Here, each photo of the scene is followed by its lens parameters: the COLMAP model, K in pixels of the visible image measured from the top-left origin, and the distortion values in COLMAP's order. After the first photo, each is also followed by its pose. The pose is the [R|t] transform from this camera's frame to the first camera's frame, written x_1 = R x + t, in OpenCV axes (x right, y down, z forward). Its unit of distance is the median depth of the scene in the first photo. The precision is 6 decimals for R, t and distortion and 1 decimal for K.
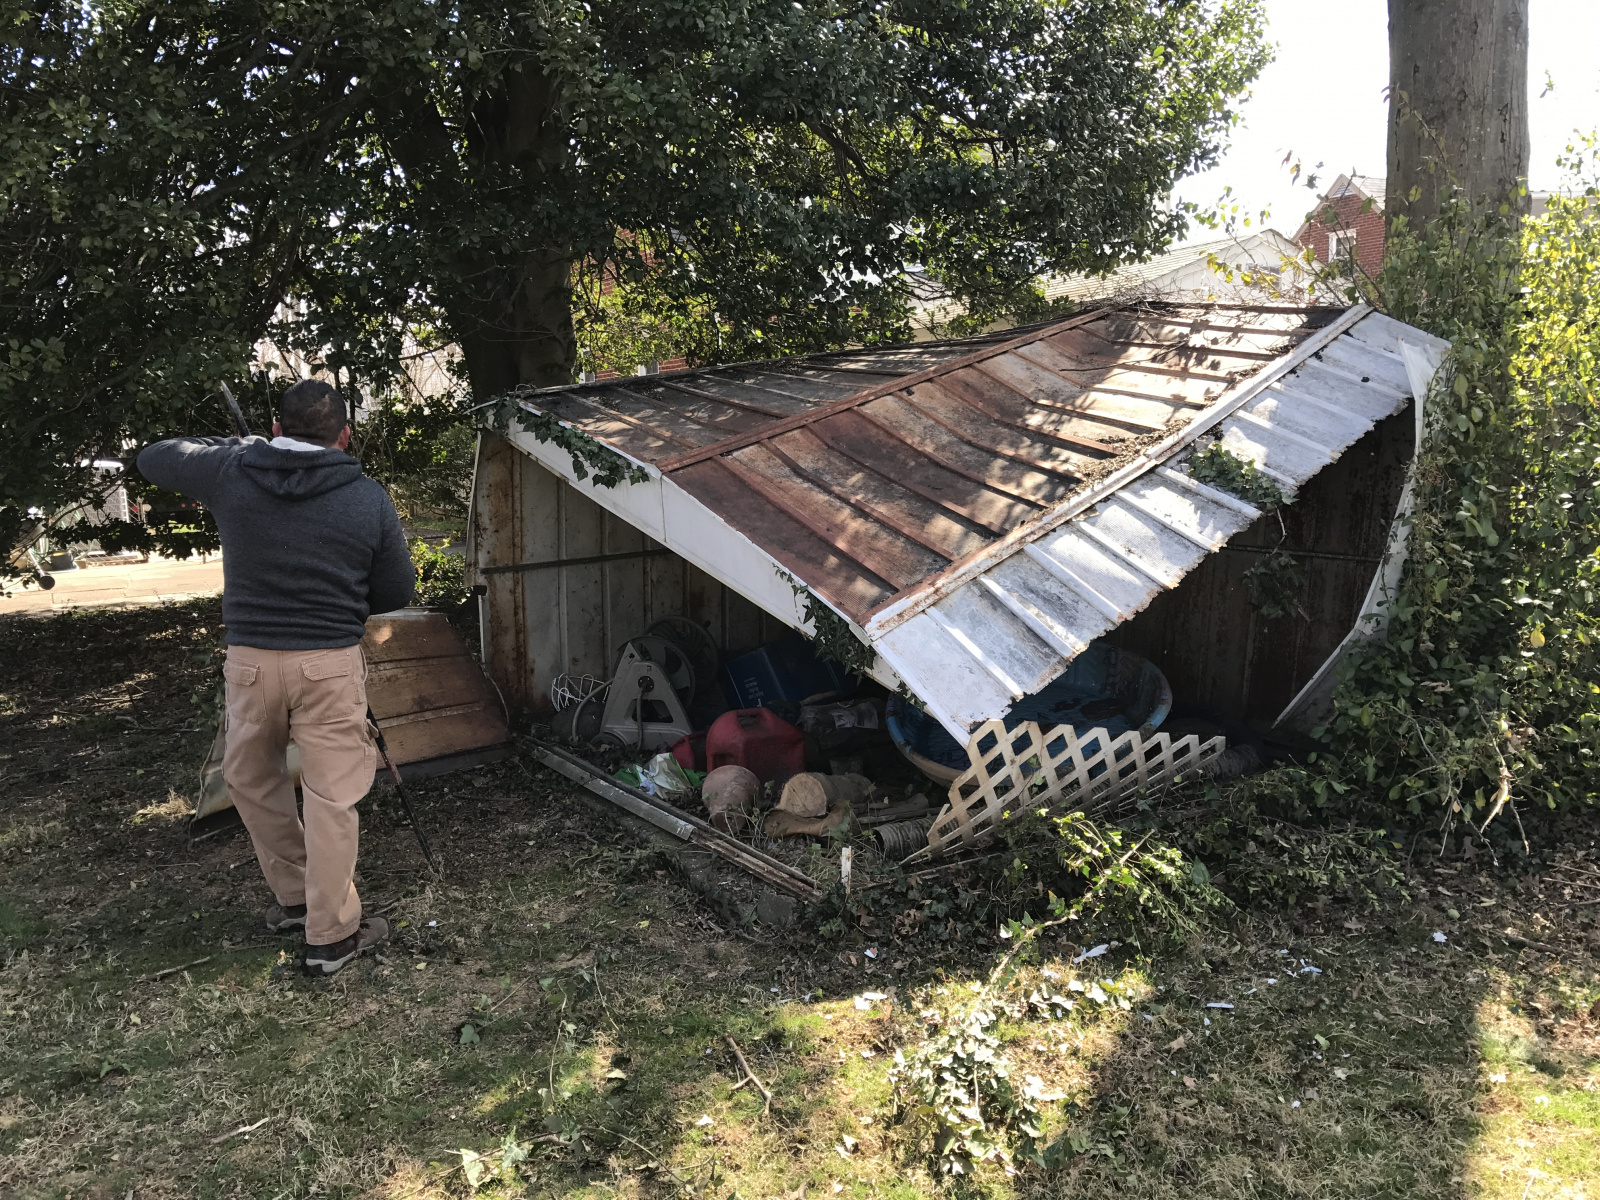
lens RADIAL K [[1363.2, 0, 795.8], [0, 1363.2, 554.5], [0, 0, 1]] dist [-0.004236, 0.077349]
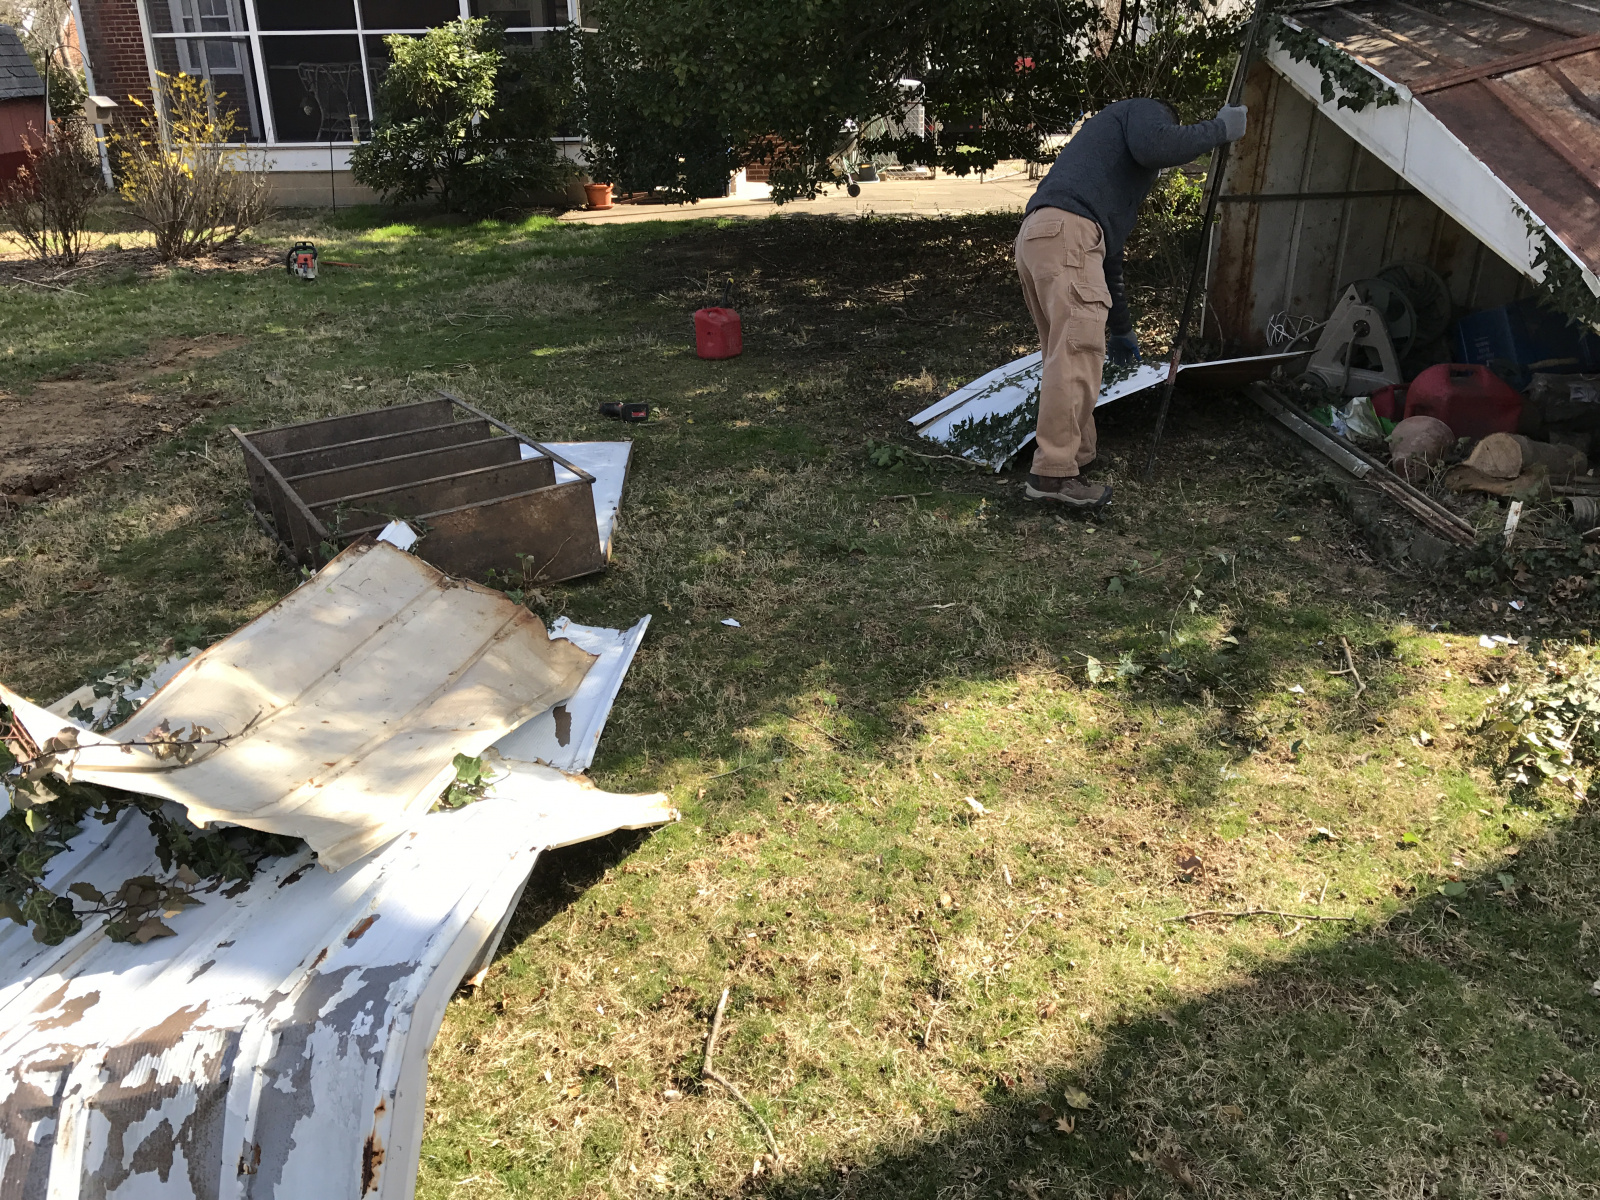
lens RADIAL K [[1356.8, 0, 793.2], [0, 1356.8, 608.6], [0, 0, 1]] dist [-0.004140, 0.068010]
pose [[0.850851, 0.223941, -0.475292, 0.067294], [-0.079349, 0.949011, 0.305092, 0.023842], [0.519380, -0.221874, 0.825237, -0.098287]]
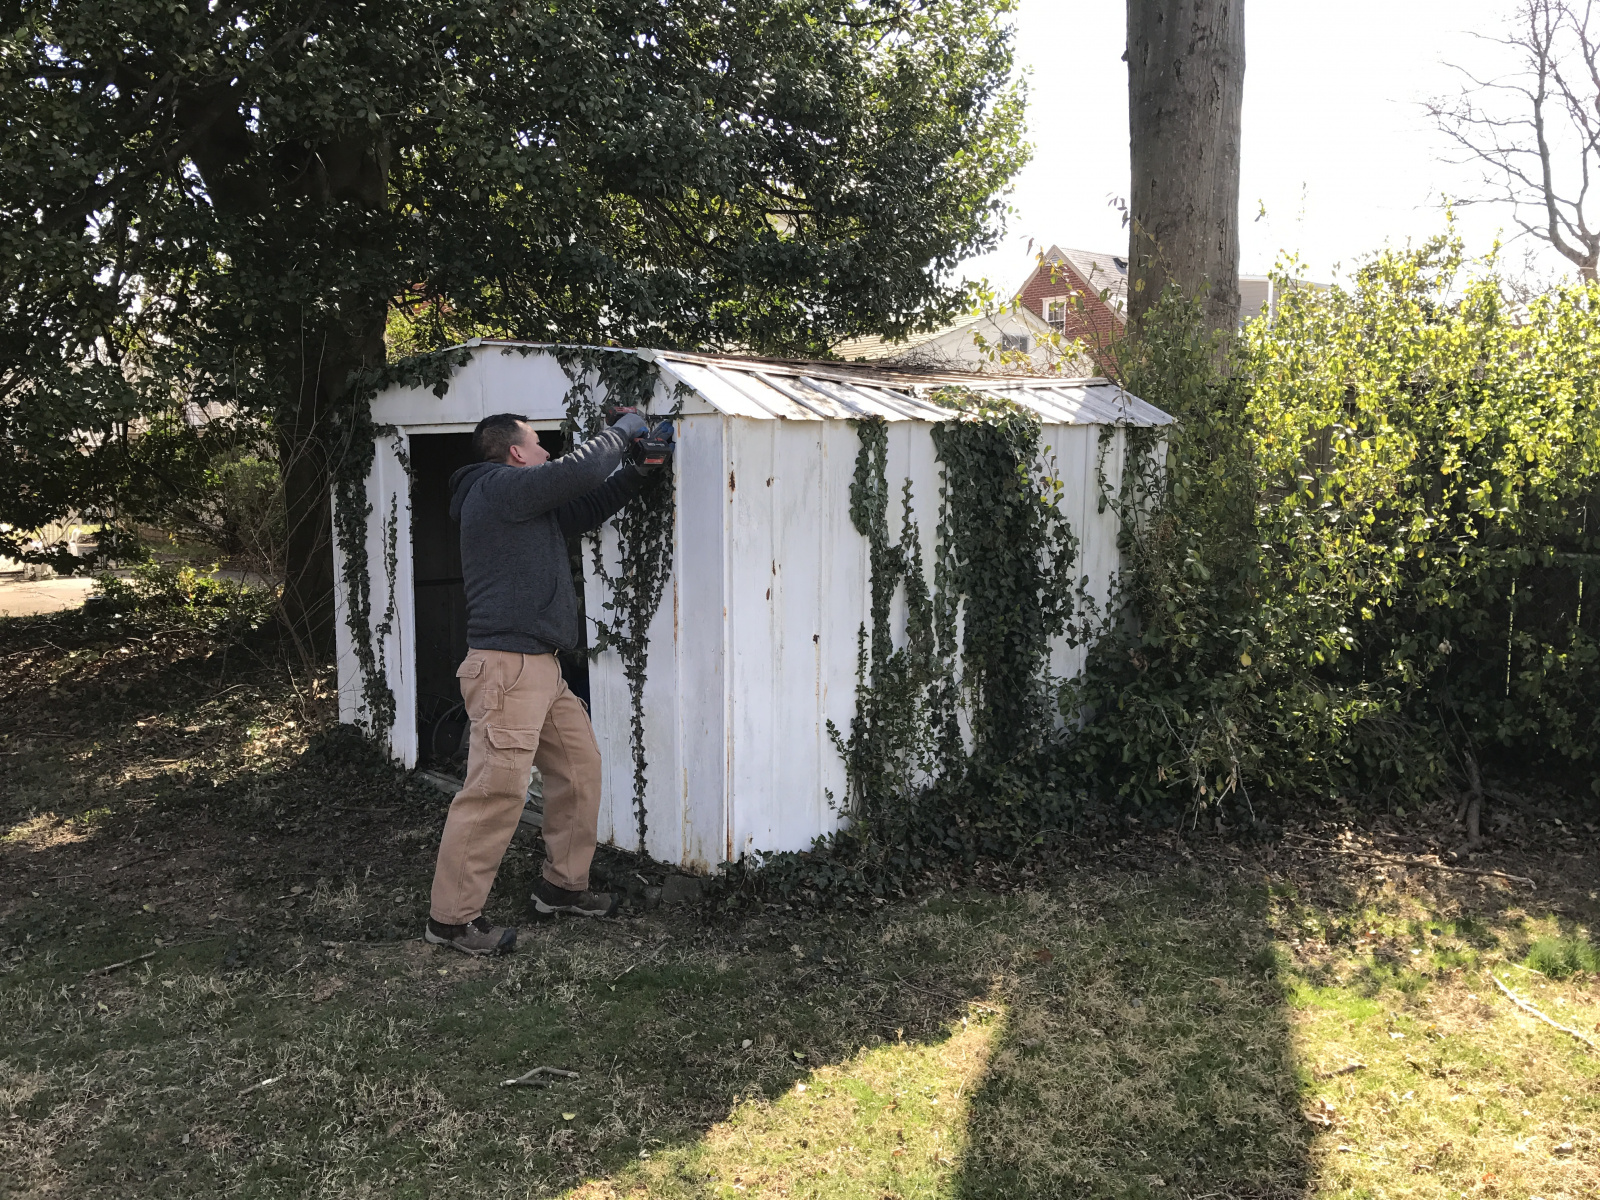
lens RADIAL K [[1356.8, 0, 793.2], [0, 1356.8, 608.6], [0, 0, 1]] dist [-0.004140, 0.068010]
pose [[0.976777, 0.007317, 0.214132, -0.149258], [-0.011010, 0.999810, 0.016058, 0.001316], [-0.213974, -0.018043, 0.976673, -0.131629]]
